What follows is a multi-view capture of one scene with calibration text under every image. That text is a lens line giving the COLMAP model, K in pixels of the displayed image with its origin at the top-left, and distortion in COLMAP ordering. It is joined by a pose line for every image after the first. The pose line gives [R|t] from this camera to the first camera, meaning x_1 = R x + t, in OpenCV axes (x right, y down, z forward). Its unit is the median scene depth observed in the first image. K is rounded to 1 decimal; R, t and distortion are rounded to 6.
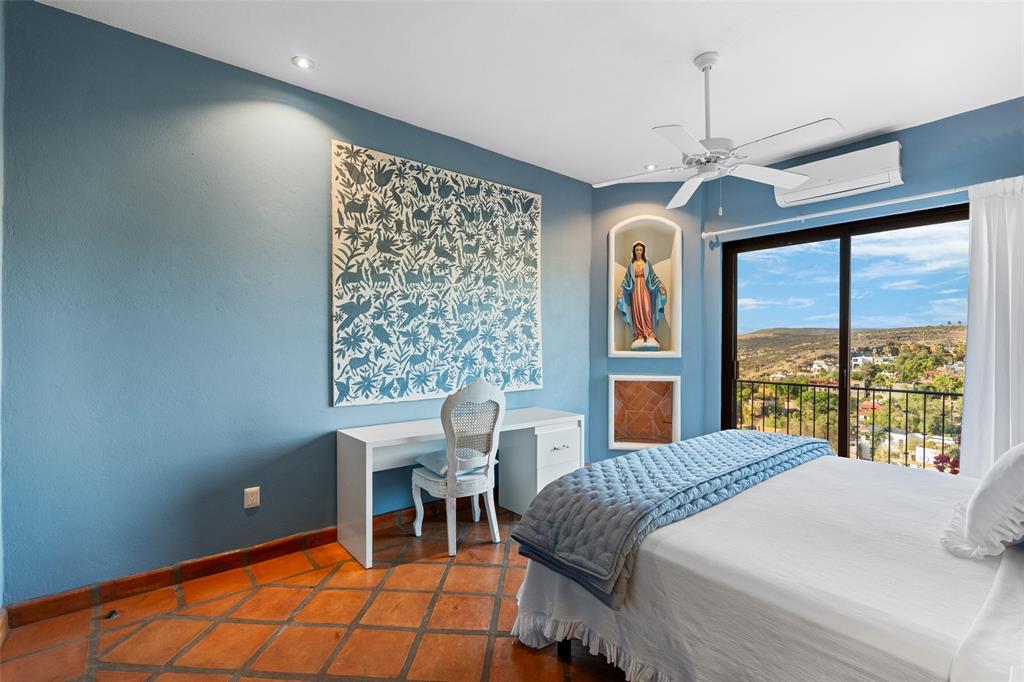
lens RADIAL K [[469.6, 0, 518.9], [0, 469.6, 345.0], [0, 0, 1]] dist [-0.012535, 0.006079]
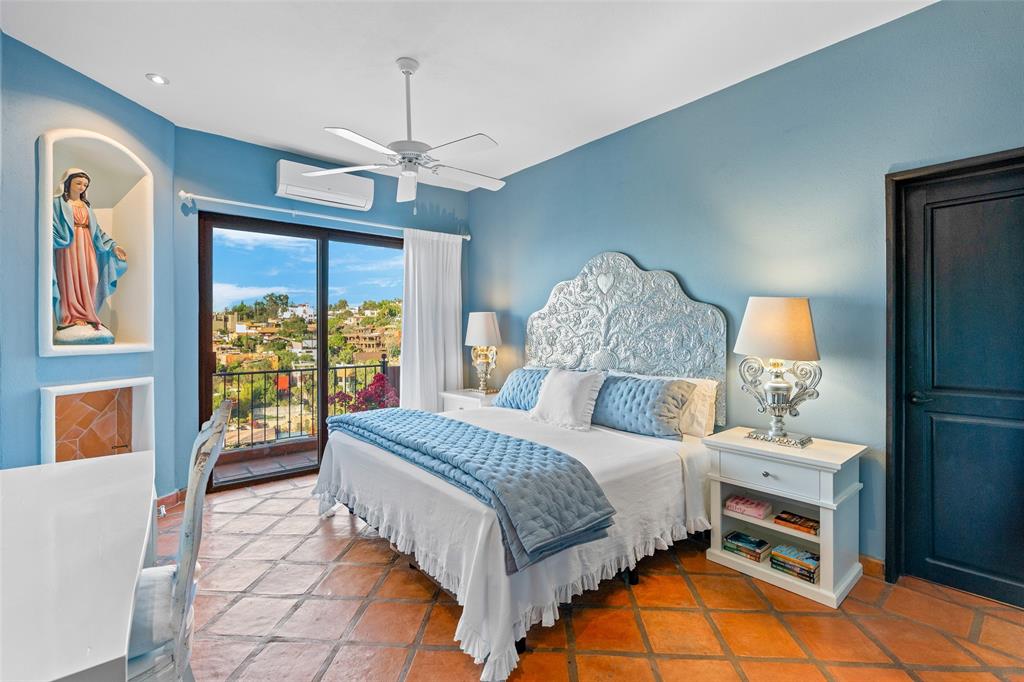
lens RADIAL K [[469.6, 0, 499.0], [0, 469.6, 335.3], [0, 0, 1]] dist [-0.012535, 0.006079]
pose [[0.001428, -0.011984, 0.999927, -0.395217], [0.007845, 0.999898, 0.011972, -0.002627], [-0.999968, 0.007828, 0.001521, 0.470769]]
